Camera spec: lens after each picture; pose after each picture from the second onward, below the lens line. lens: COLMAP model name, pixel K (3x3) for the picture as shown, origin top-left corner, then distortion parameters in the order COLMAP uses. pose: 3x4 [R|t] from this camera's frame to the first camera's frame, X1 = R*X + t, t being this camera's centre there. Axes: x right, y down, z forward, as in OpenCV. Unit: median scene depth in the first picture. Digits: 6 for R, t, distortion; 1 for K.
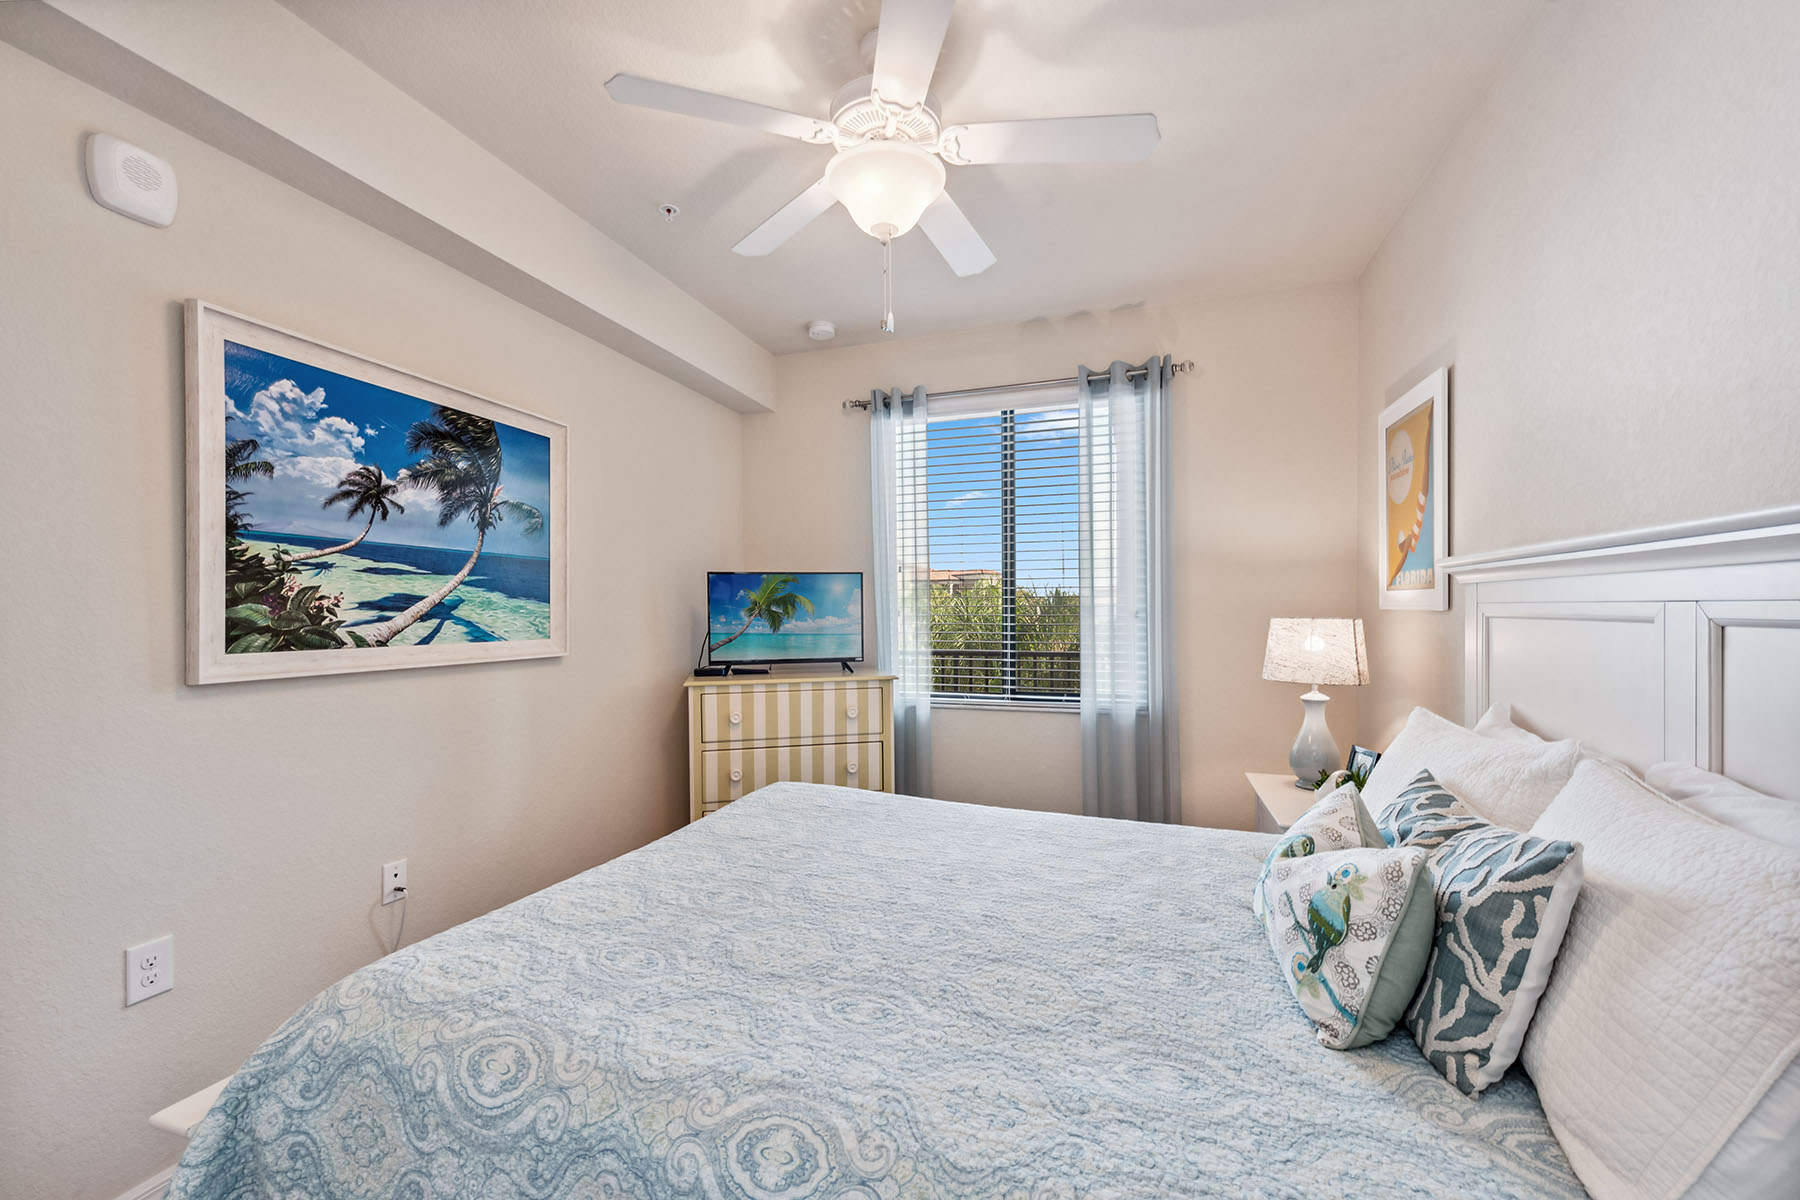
lens RADIAL K [[704.7, 0, 895.9], [0, 704.7, 615.8], [0, 0, 1]] dist [0.016718, -0.007931]
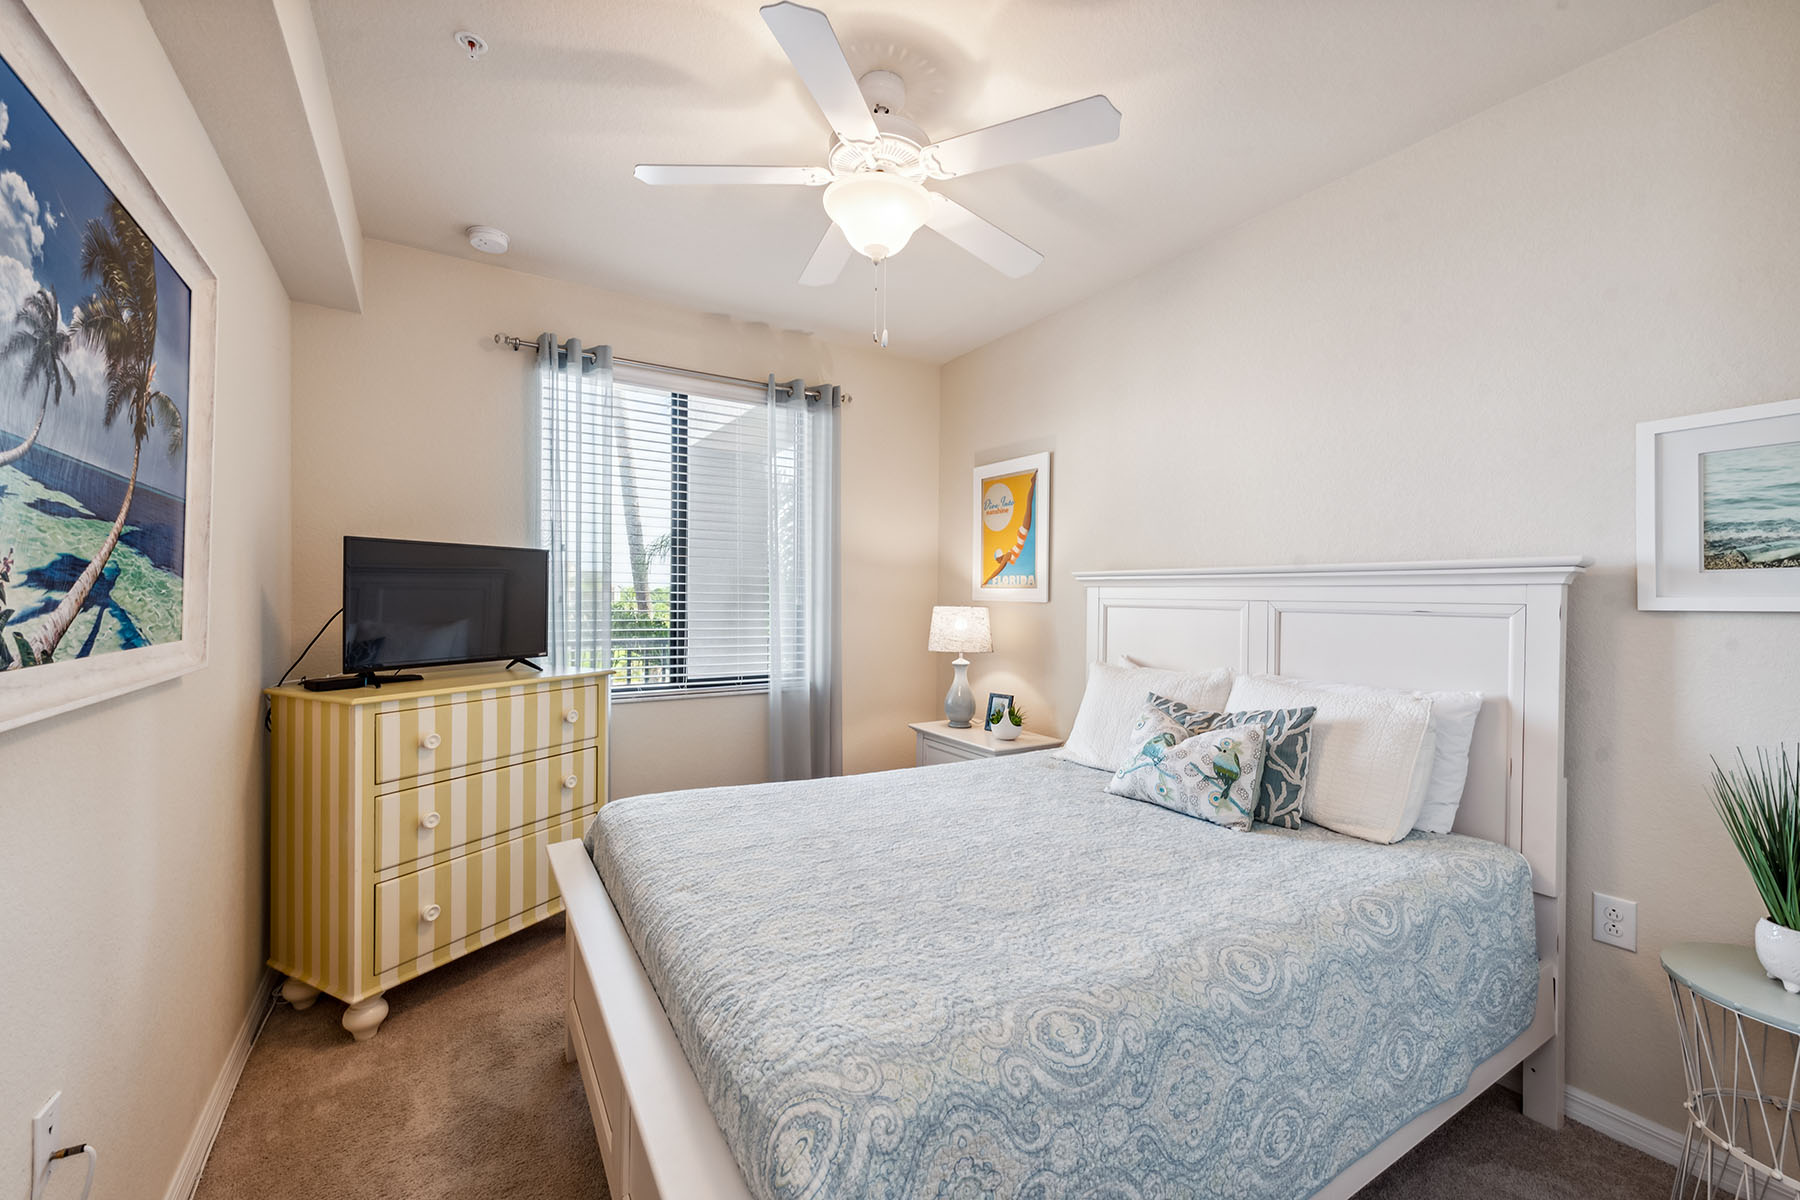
lens RADIAL K [[705.7, 0, 900.0], [0, 705.7, 600.0], [0, 0, 1]] dist [0.016835, -0.008080]
pose [[0.641708, 0.008976, 0.766897, -0.753969], [-0.007501, 0.999957, -0.005427, -0.001597], [-0.766913, -0.002270, 0.641748, 0.250160]]
